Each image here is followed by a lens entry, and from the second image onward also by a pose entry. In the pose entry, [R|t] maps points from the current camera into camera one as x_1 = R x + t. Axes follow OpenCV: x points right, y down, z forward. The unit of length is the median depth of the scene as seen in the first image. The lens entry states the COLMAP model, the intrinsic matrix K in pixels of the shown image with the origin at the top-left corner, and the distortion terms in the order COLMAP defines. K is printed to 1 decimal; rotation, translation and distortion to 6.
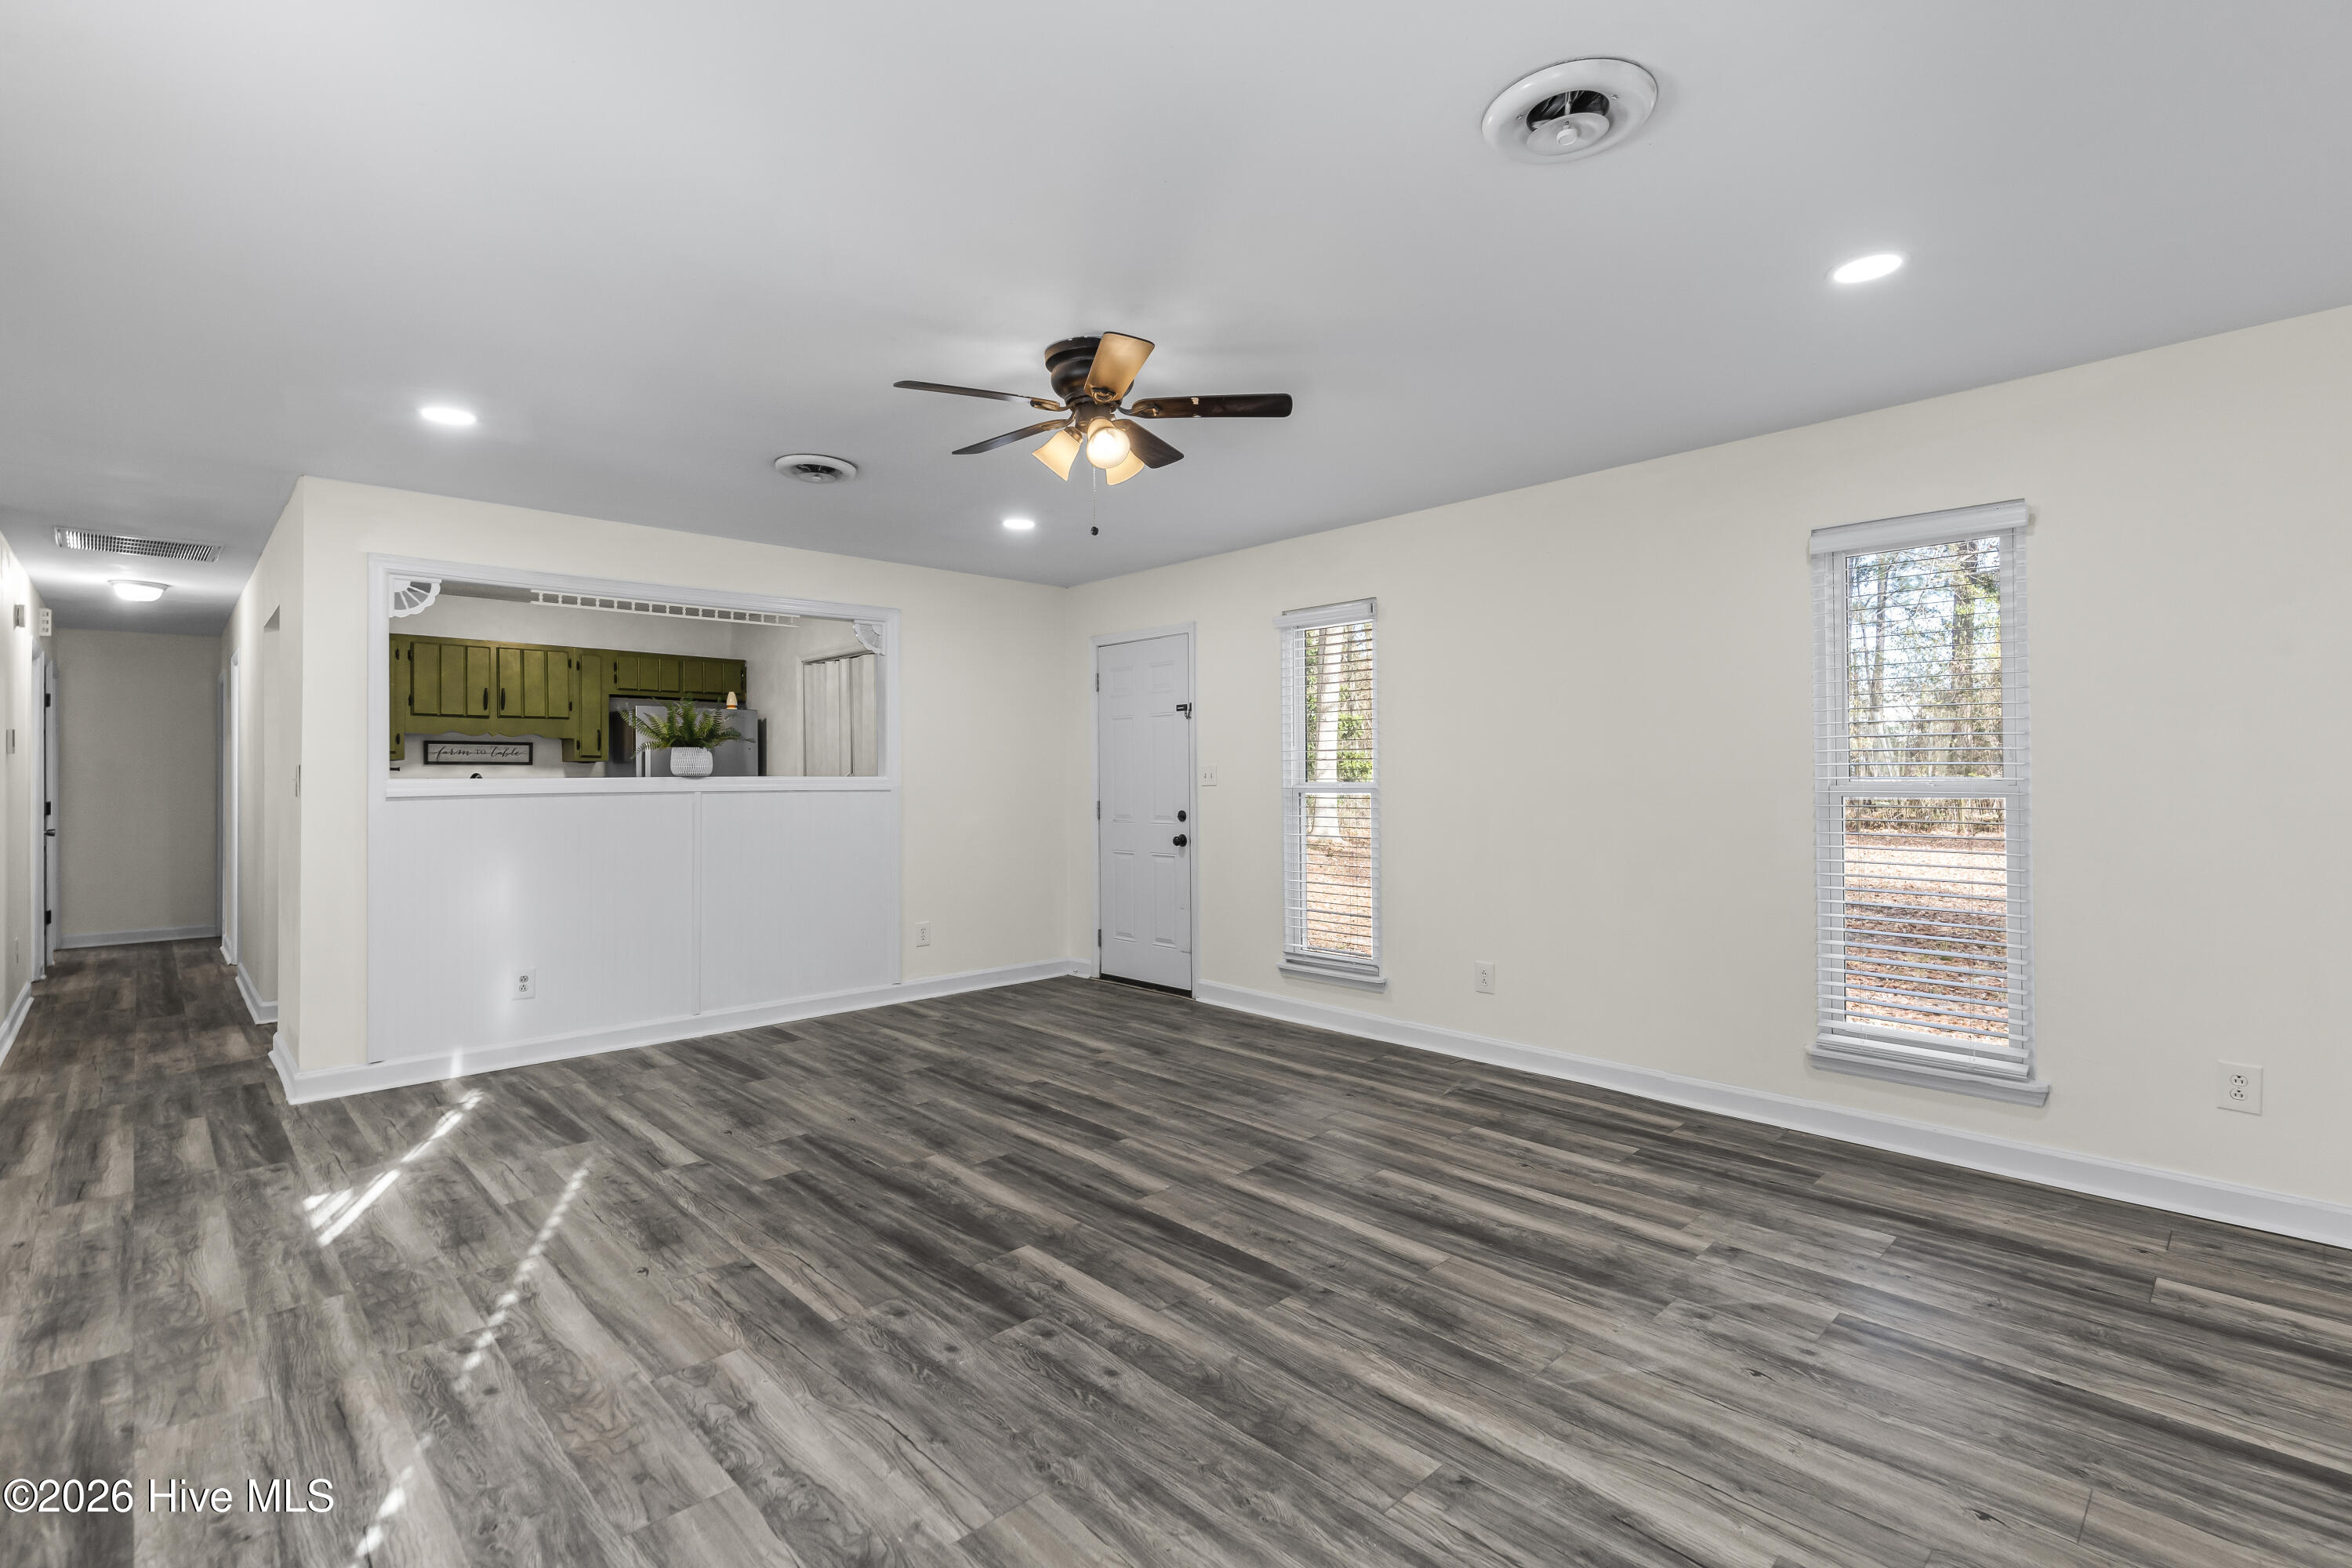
lens RADIAL K [[1076.4, 0, 1193.5], [0, 1076.4, 771.6], [0, 0, 1]] dist [0.005641, 0.000062]
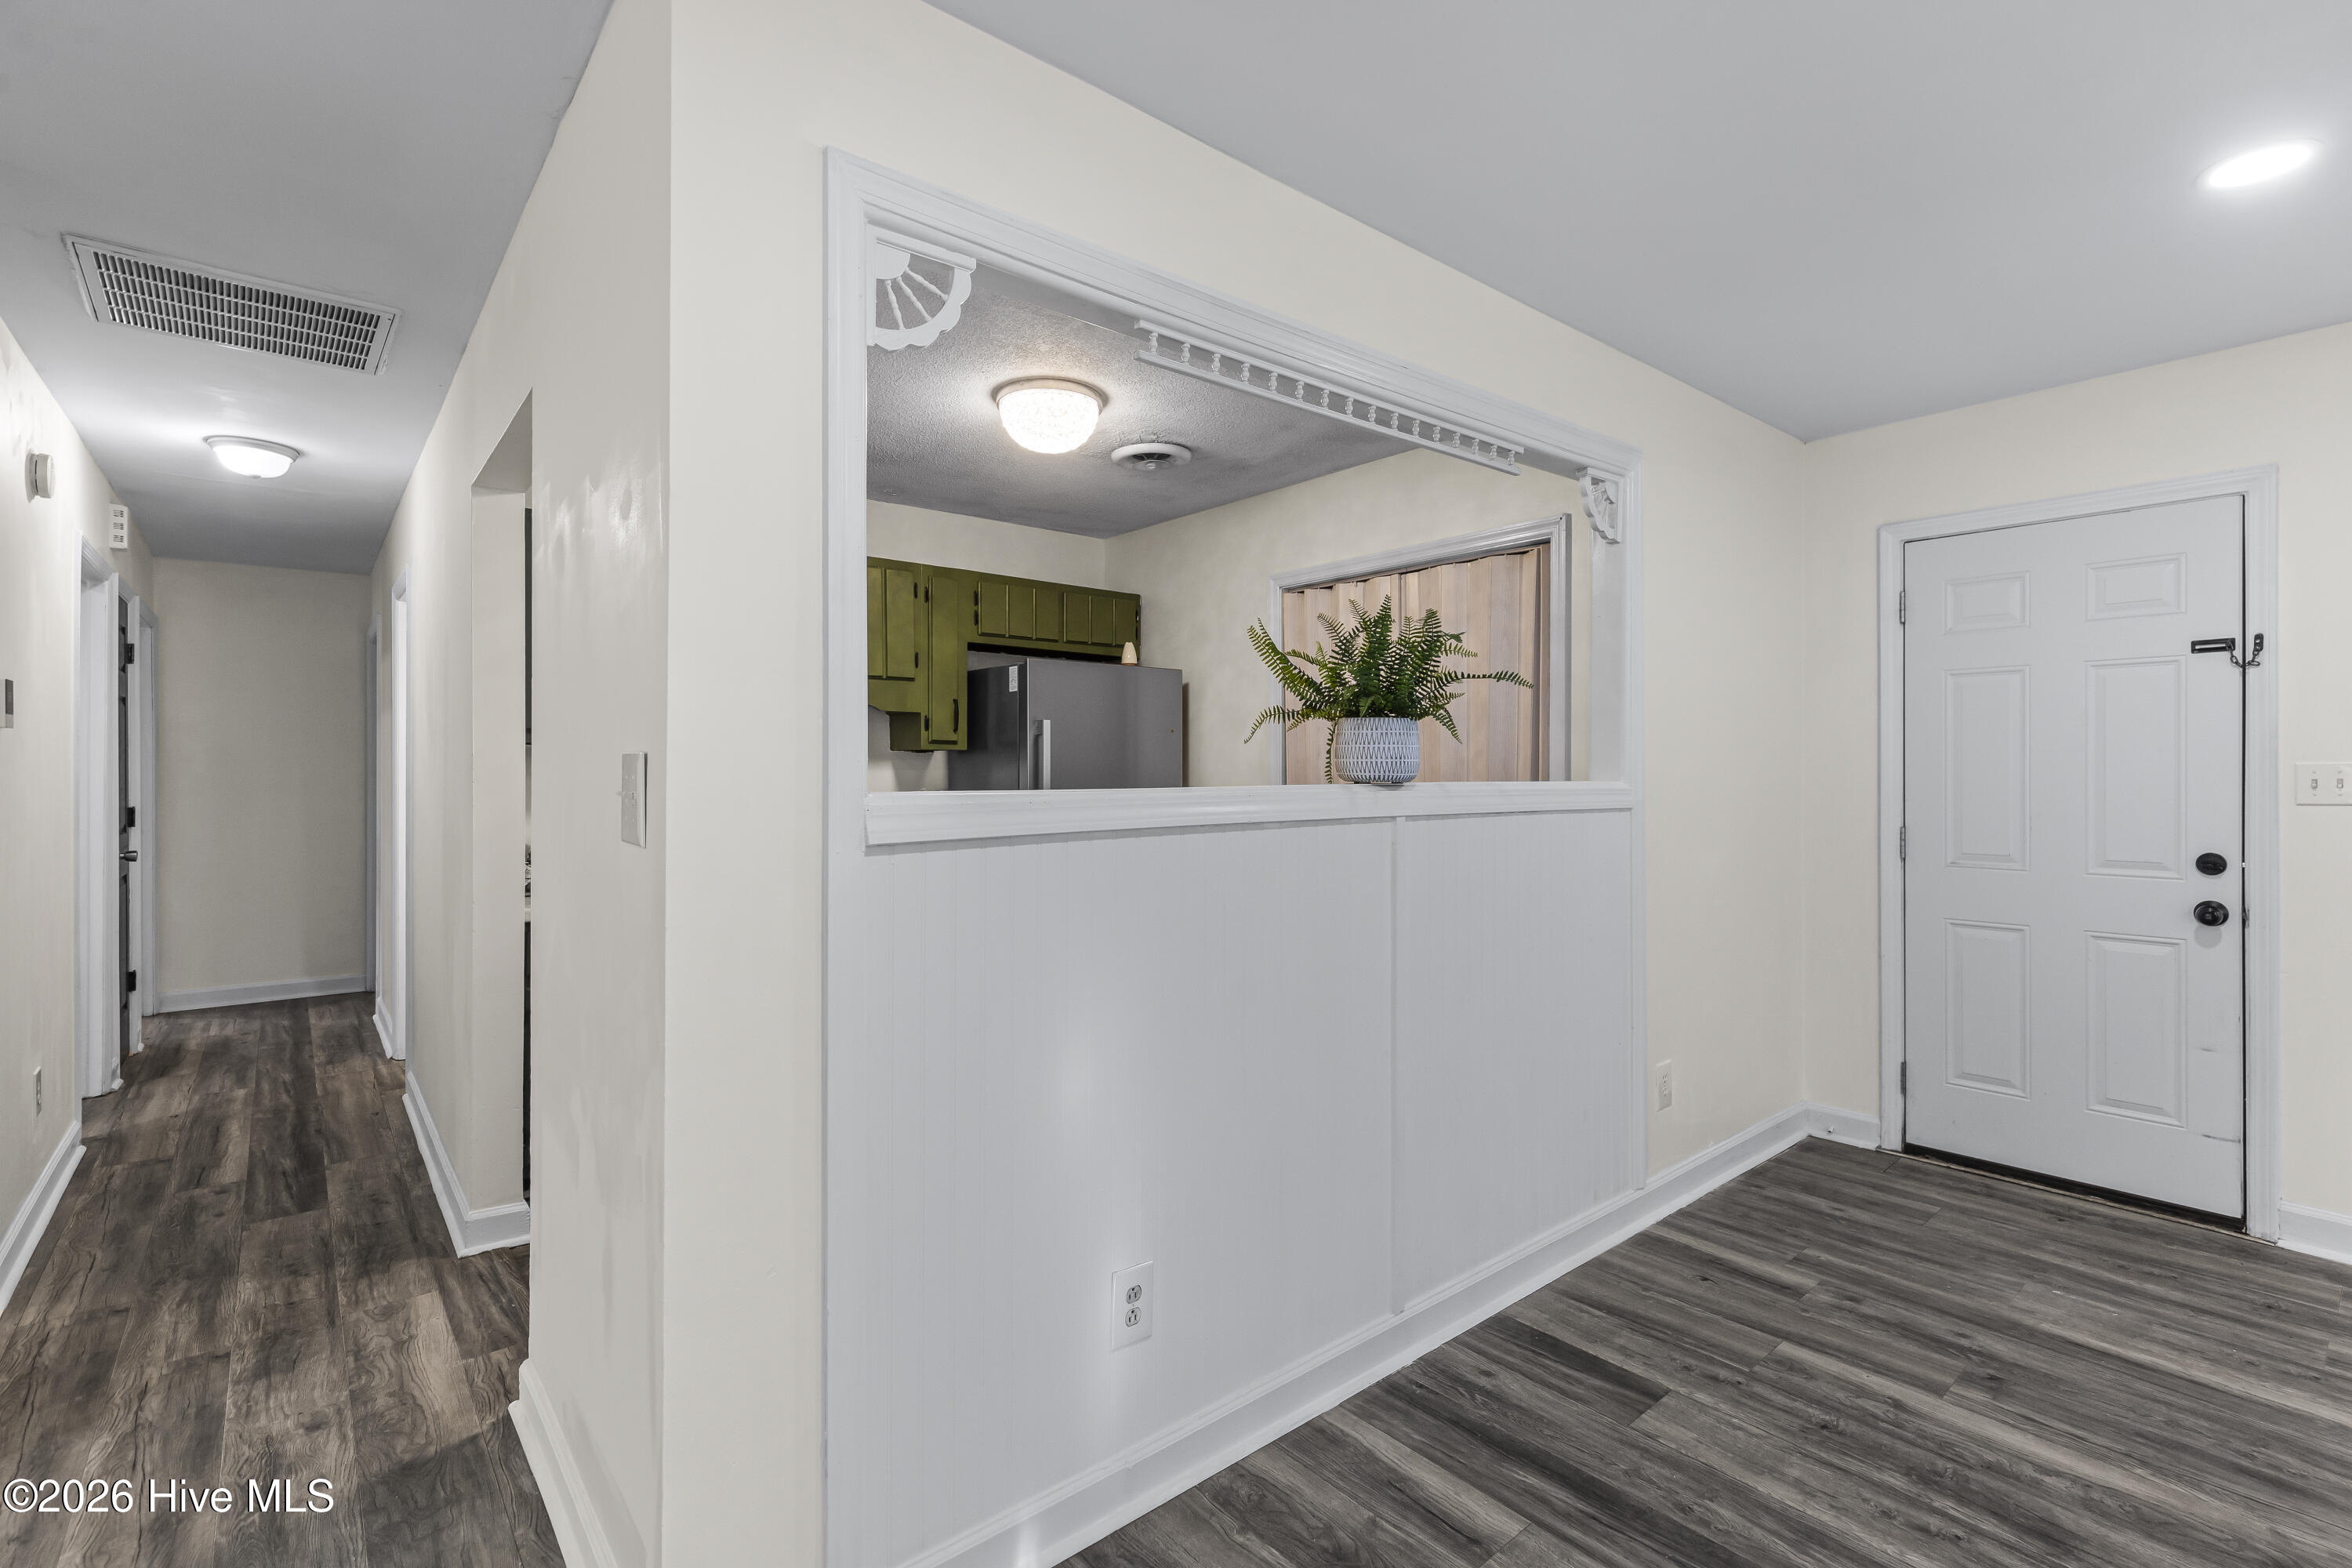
lens RADIAL K [[1066.0, 0, 1192.0], [0, 1066.0, 773.1], [0, 0, 1]] dist [0.008155, 0.000067]
pose [[0.997683, 0.005230, -0.067838, -0.728627], [-0.004696, 0.999957, 0.008036, -0.003725], [0.067877, -0.007698, 0.997664, 0.774951]]
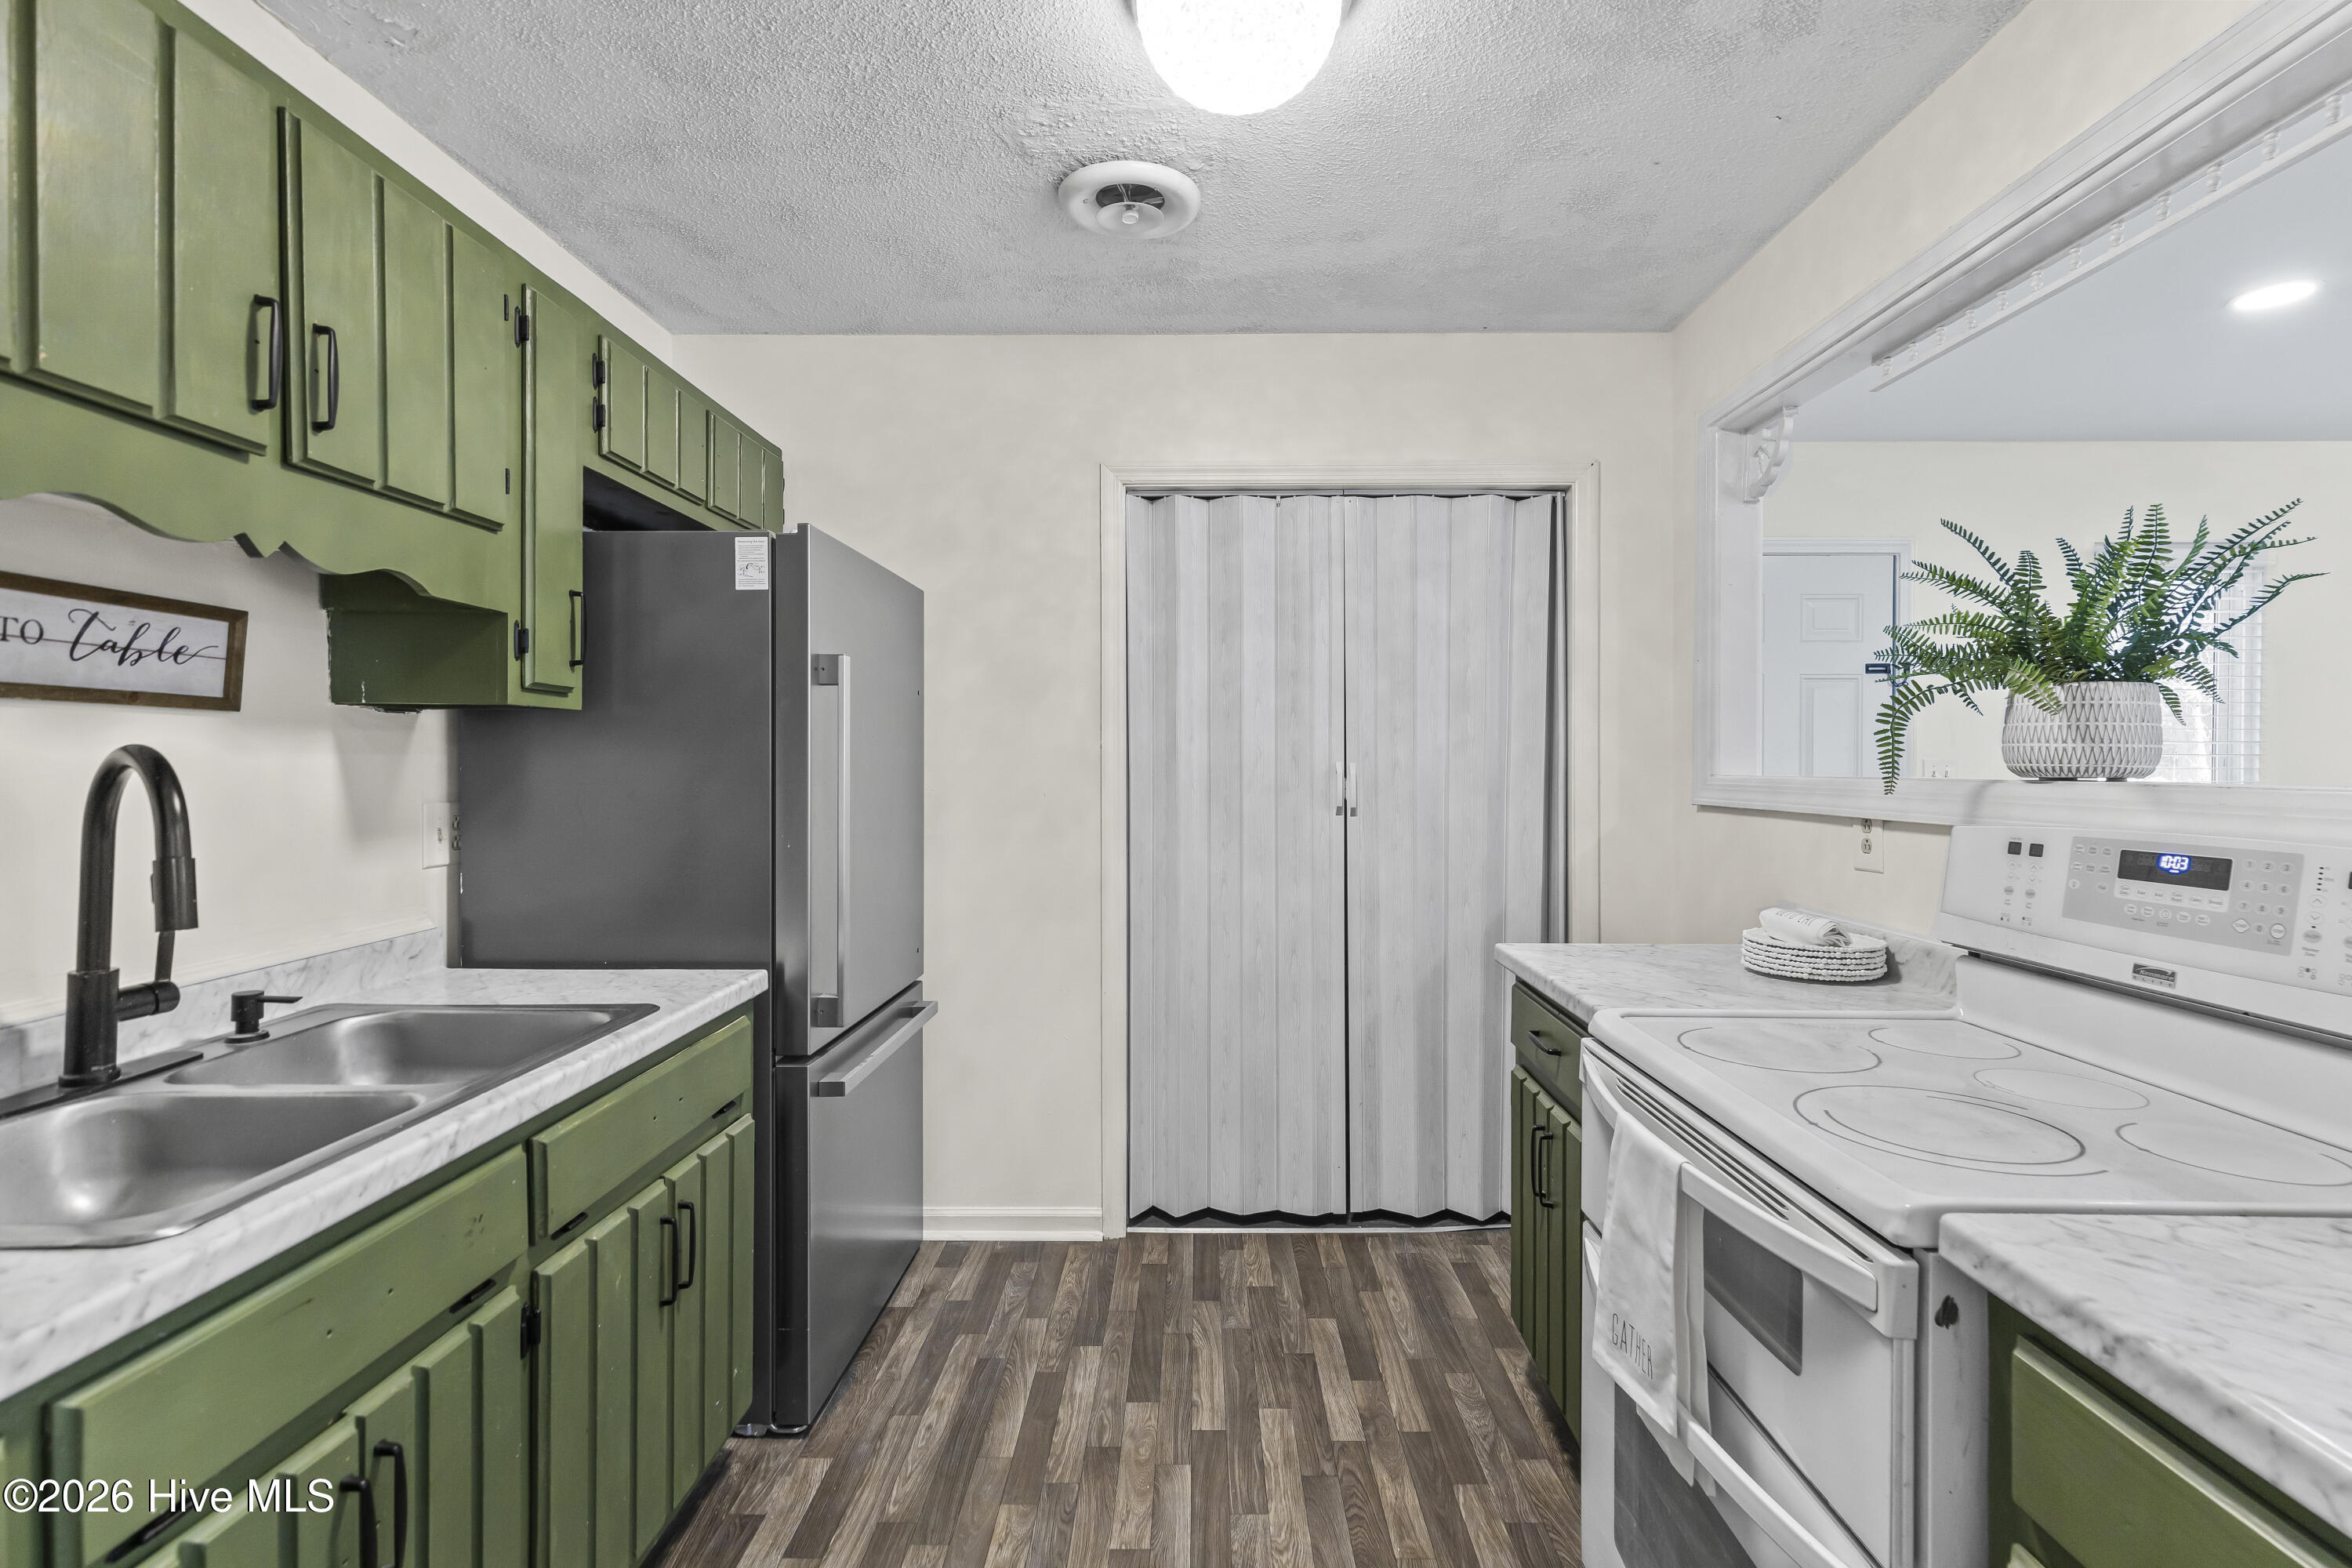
lens RADIAL K [[1055.0, 0, 1188.2], [0, 1055.0, 769.8], [0, 0, 1]] dist [0.012691, -0.005369]
pose [[0.707326, 0.004595, 0.706872, -1.227155], [-0.009983, 0.999944, 0.003488, 0.005396], [-0.706817, -0.009524, 0.707332, 1.375965]]
